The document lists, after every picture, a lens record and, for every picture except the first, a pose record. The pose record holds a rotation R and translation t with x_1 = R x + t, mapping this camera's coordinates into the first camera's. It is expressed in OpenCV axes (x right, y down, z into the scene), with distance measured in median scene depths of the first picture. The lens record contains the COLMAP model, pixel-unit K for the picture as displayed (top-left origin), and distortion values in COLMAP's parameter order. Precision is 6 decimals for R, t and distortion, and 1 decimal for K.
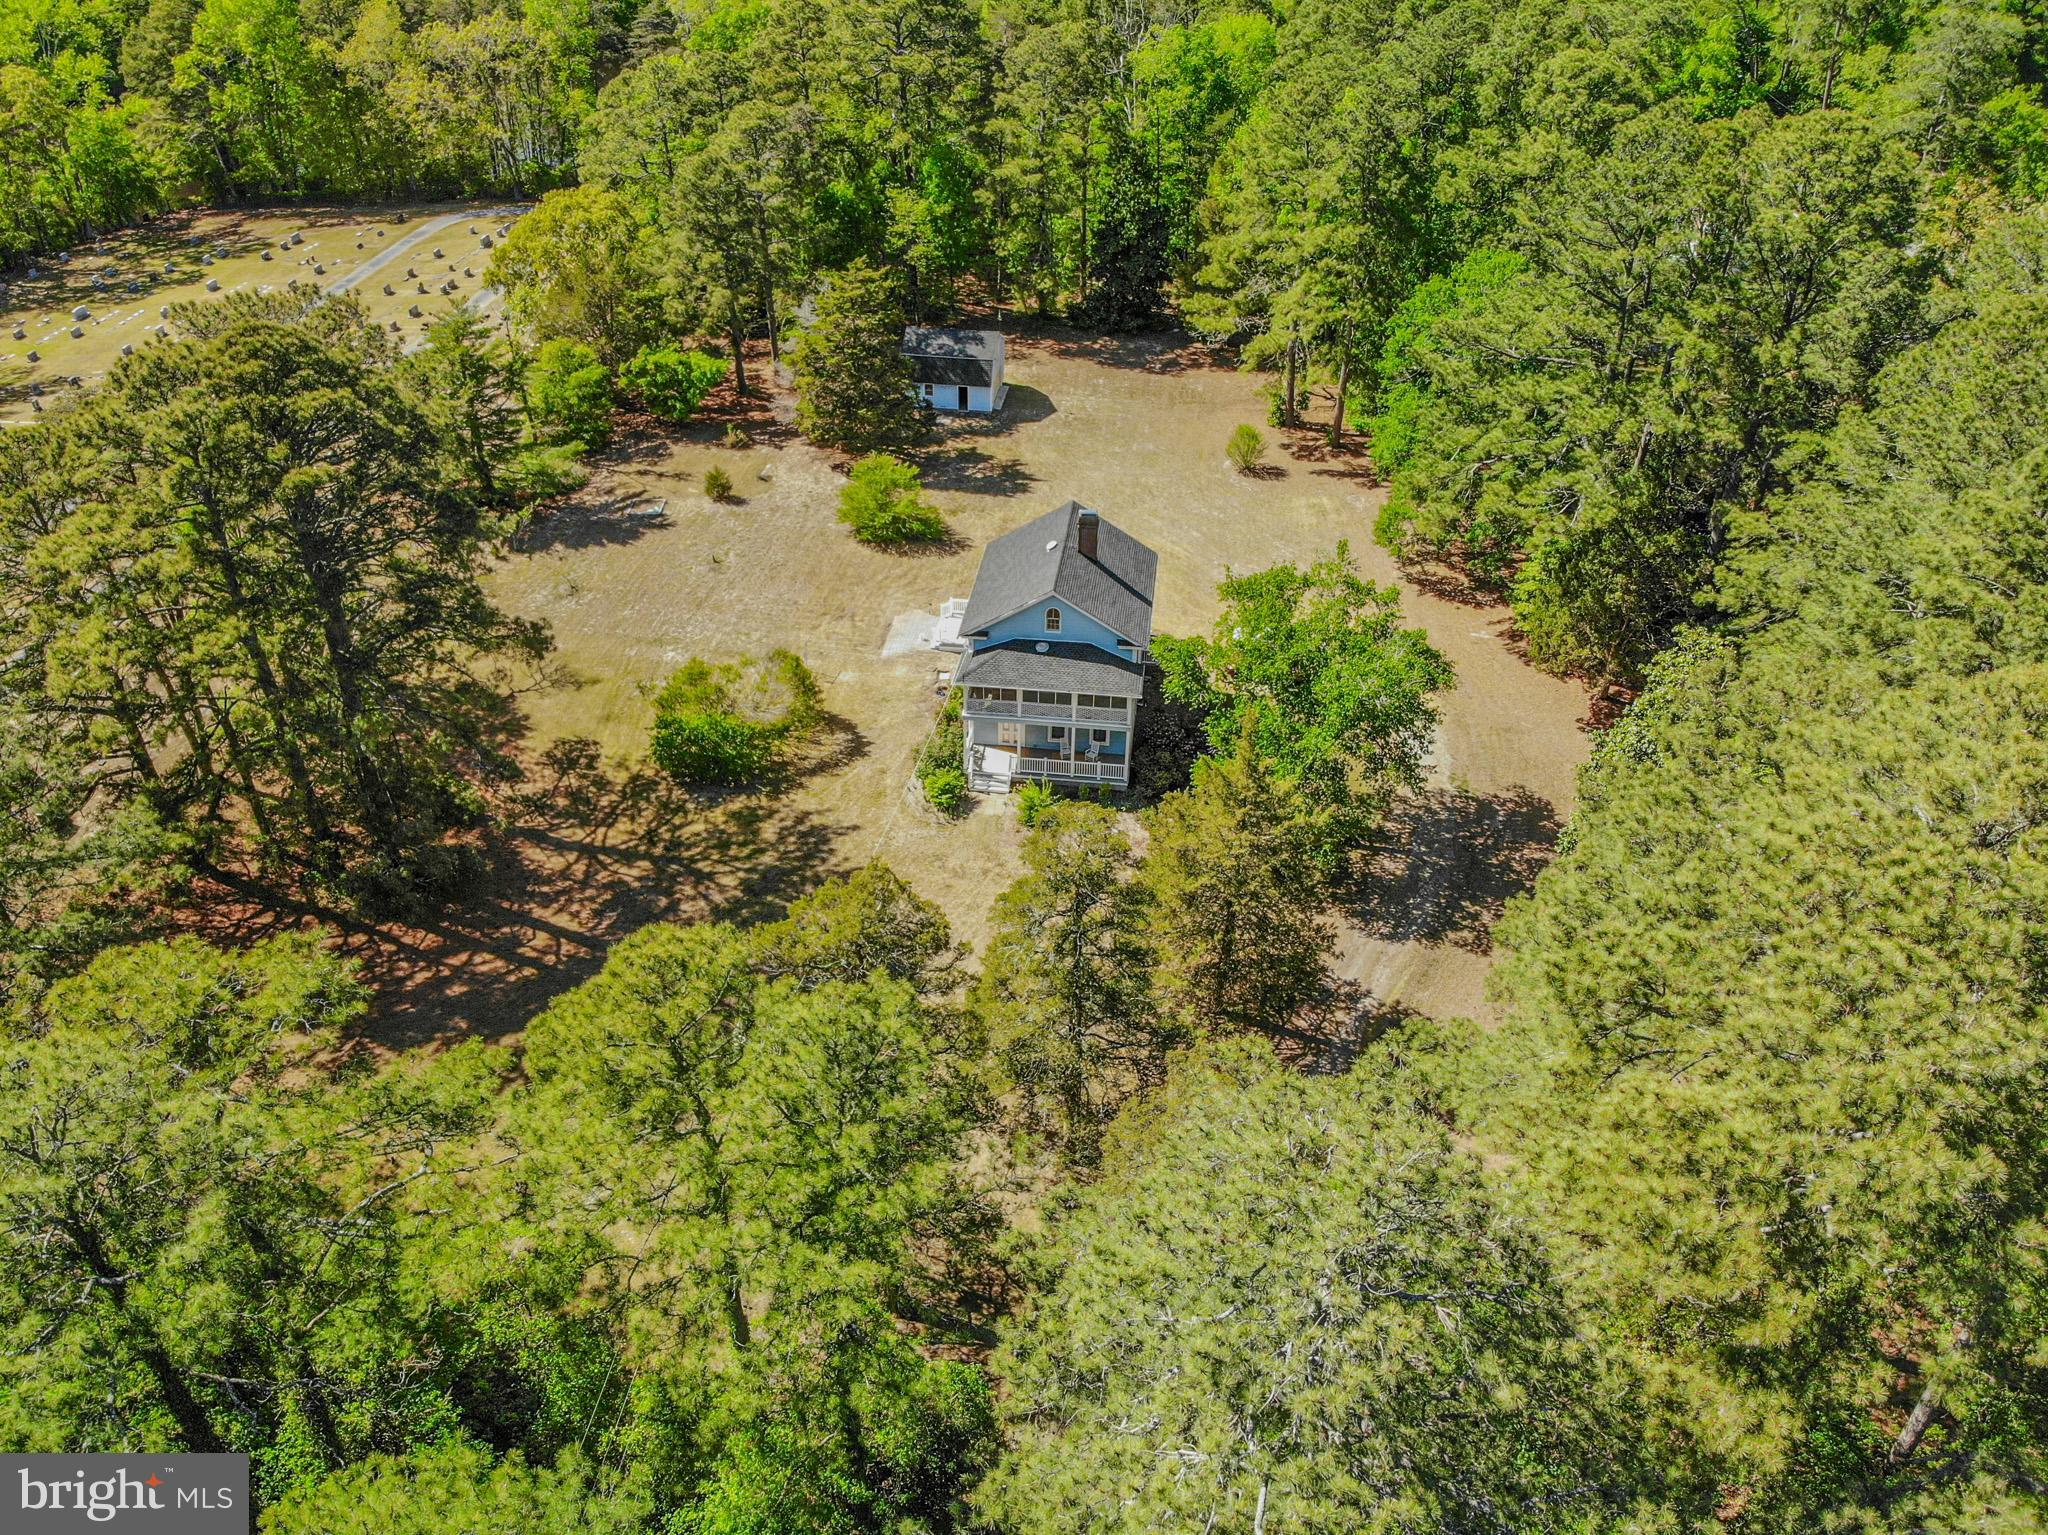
lens RADIAL K [[1466.4, 0, 1023.3], [0, 1466.4, 750.5], [0, 0, 1]] dist [0.185269, -0.400632]
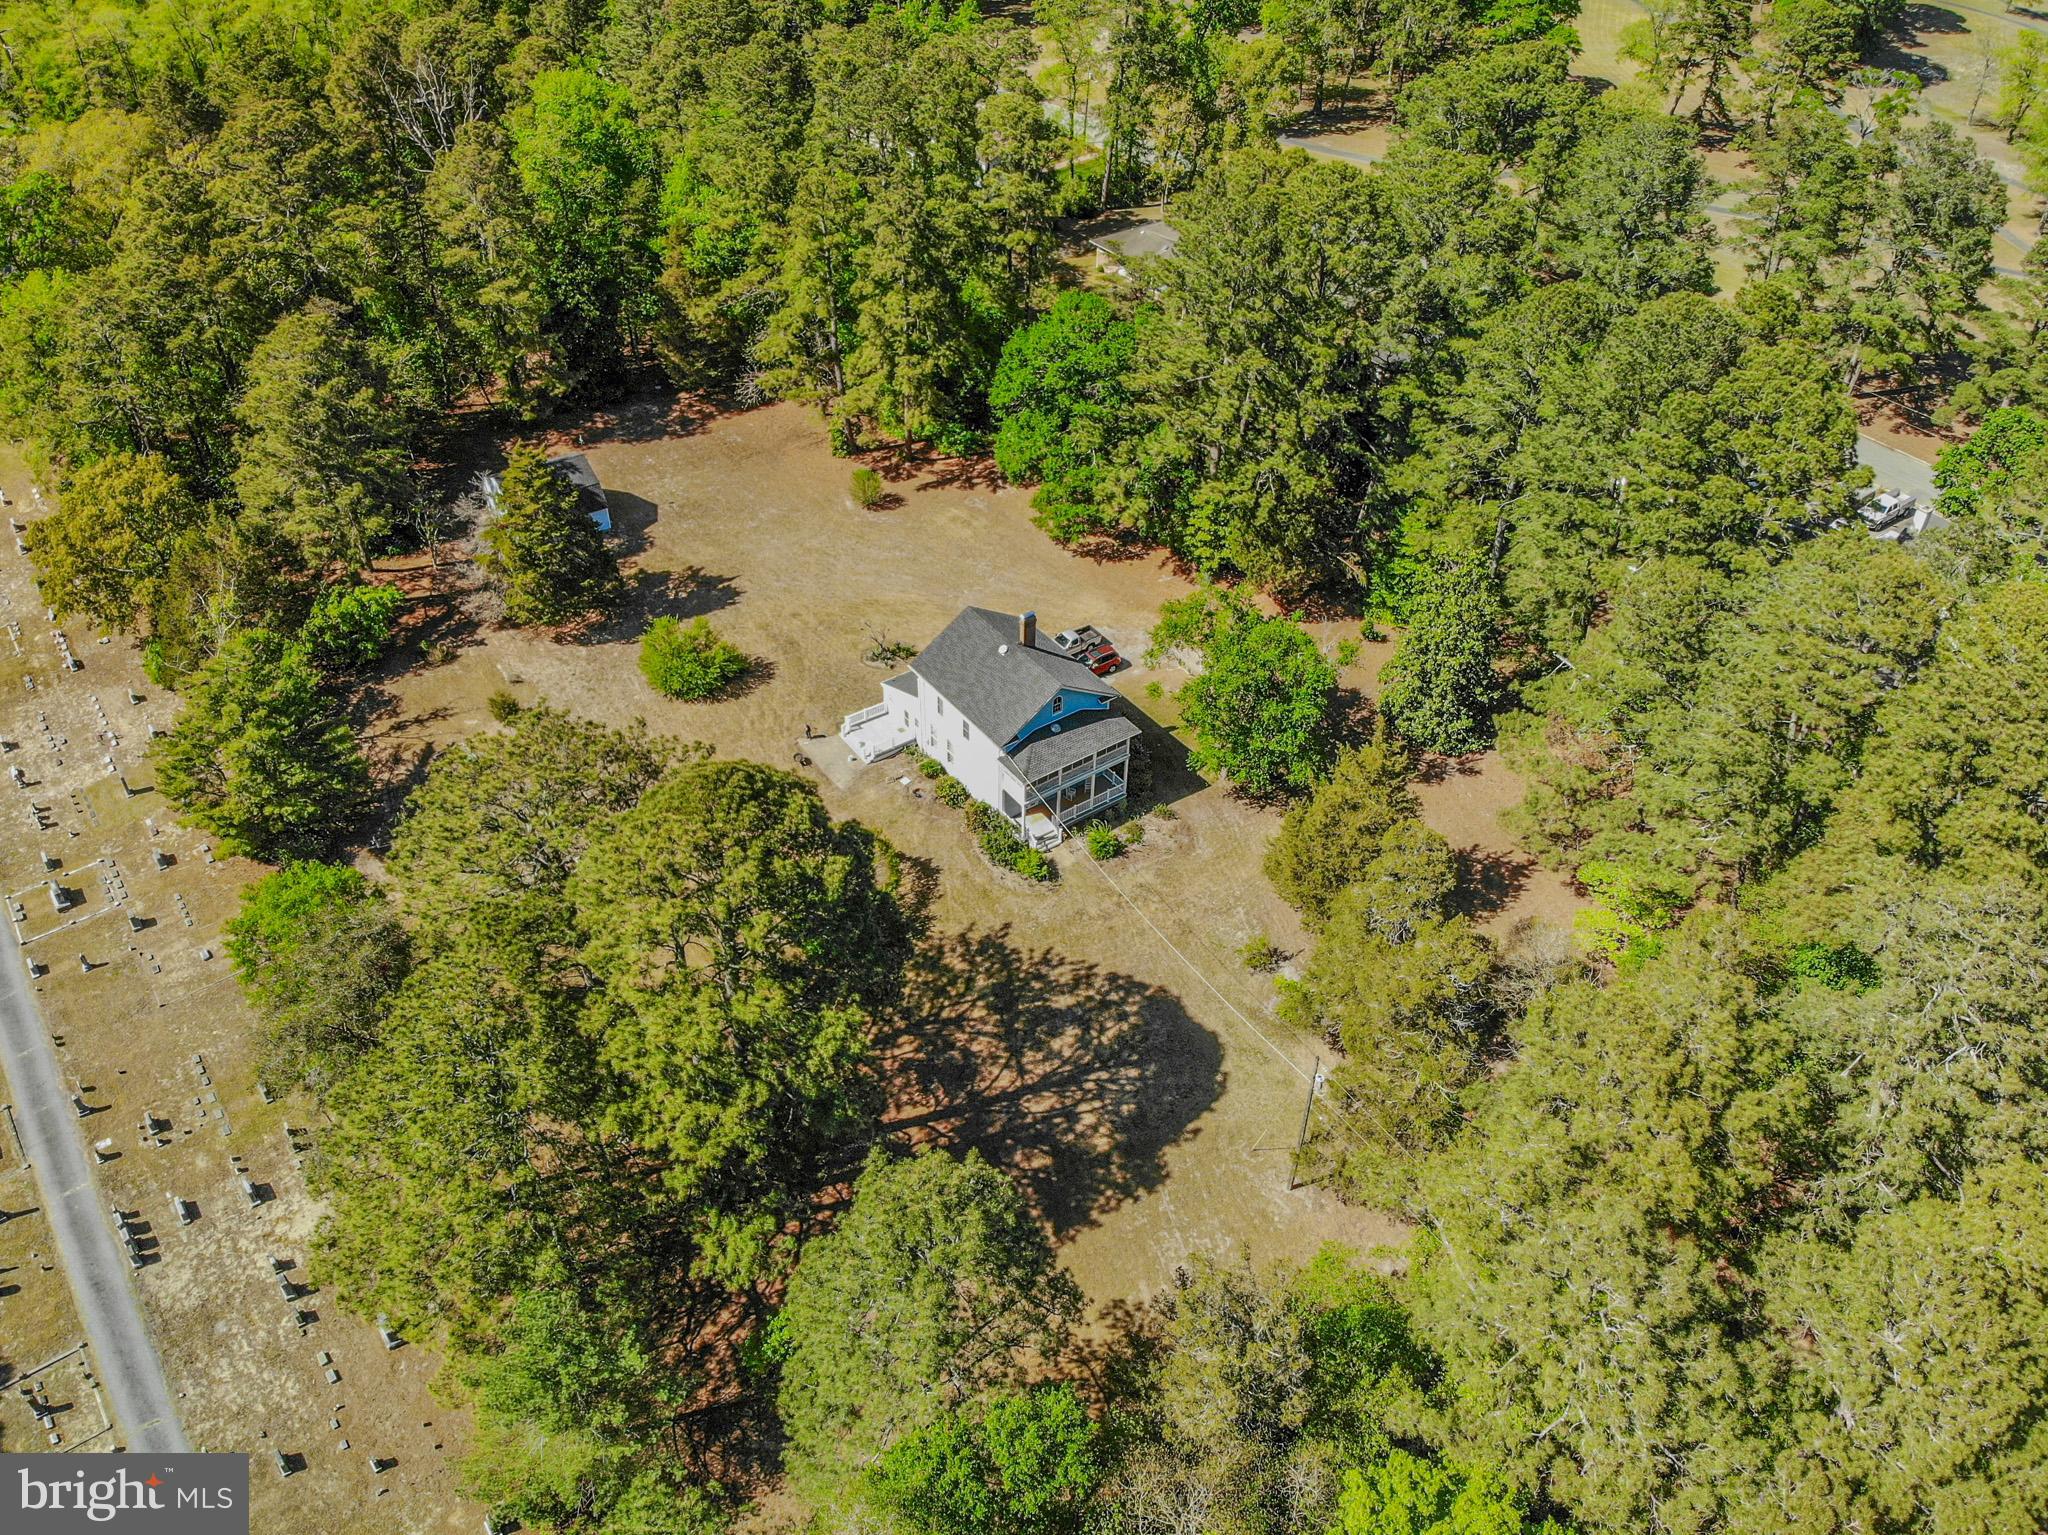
lens RADIAL K [[1466.4, 0, 1023.3], [0, 1466.4, 750.5], [0, 0, 1]] dist [0.185269, -0.400632]
pose [[0.737427, -0.429563, 0.521227, -0.467676], [0.368728, 0.902592, 0.222189, -0.238717], [-0.565899, 0.028343, 0.823987, -0.021079]]
